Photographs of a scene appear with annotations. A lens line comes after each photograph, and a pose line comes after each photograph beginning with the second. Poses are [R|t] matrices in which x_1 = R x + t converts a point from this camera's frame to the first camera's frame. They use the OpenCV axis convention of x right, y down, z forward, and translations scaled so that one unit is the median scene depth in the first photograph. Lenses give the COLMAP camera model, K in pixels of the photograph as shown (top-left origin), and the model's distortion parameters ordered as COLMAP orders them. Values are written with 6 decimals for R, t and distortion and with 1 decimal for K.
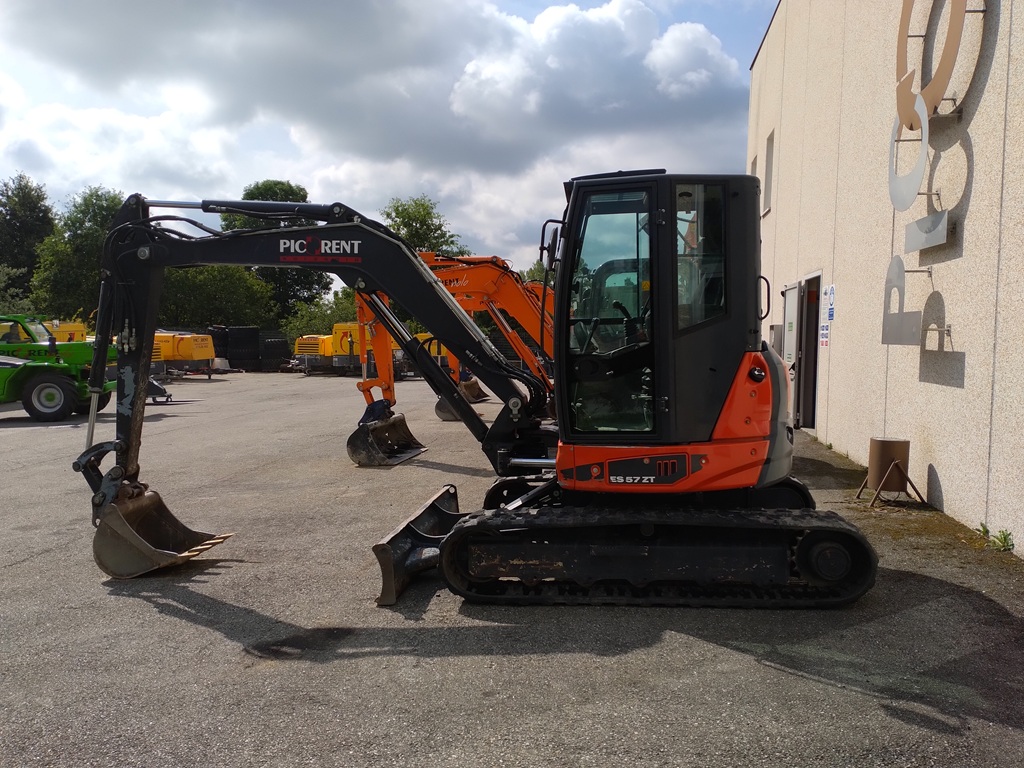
lens RADIAL K [[816.5, 0, 510.9], [0, 816.5, 378.3], [0, 0, 1]] dist [0.067783, -0.141018]
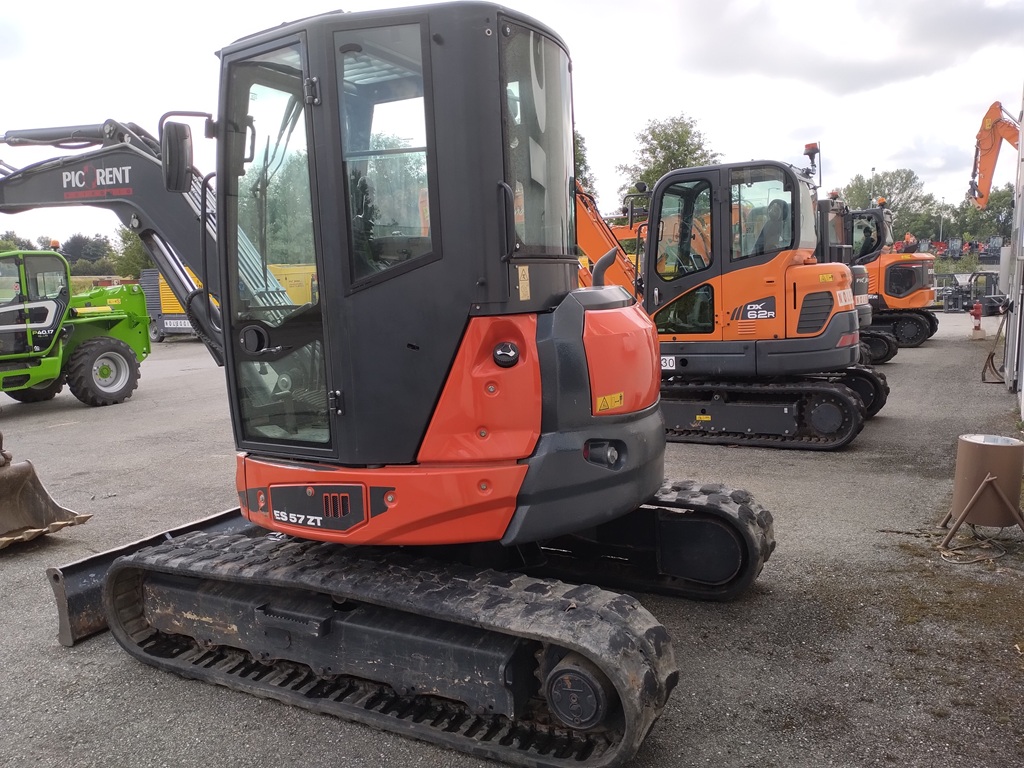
lens RADIAL K [[816.5, 0, 510.9], [0, 816.5, 378.3], [0, 0, 1]] dist [0.067783, -0.141018]
pose [[0.932718, 0.023776, -0.359821, 0.435572], [0.006479, 0.996558, 0.082645, -0.029907], [0.360547, -0.079416, 0.929354, 0.390136]]
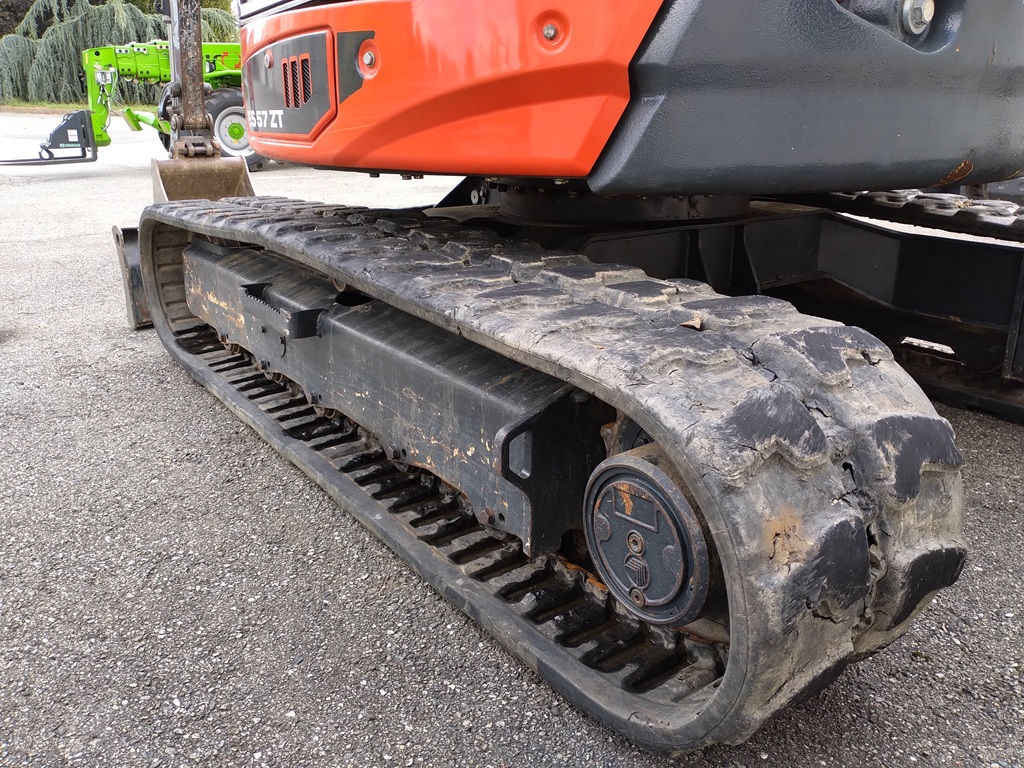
lens RADIAL K [[816.5, 0, 510.9], [0, 816.5, 378.3], [0, 0, 1]] dist [0.067783, -0.141018]
pose [[0.687865, 0.250947, -0.681078, 0.401261], [-0.051582, 0.952861, 0.298992, 0.097335], [0.724004, -0.170535, 0.668383, 0.674821]]
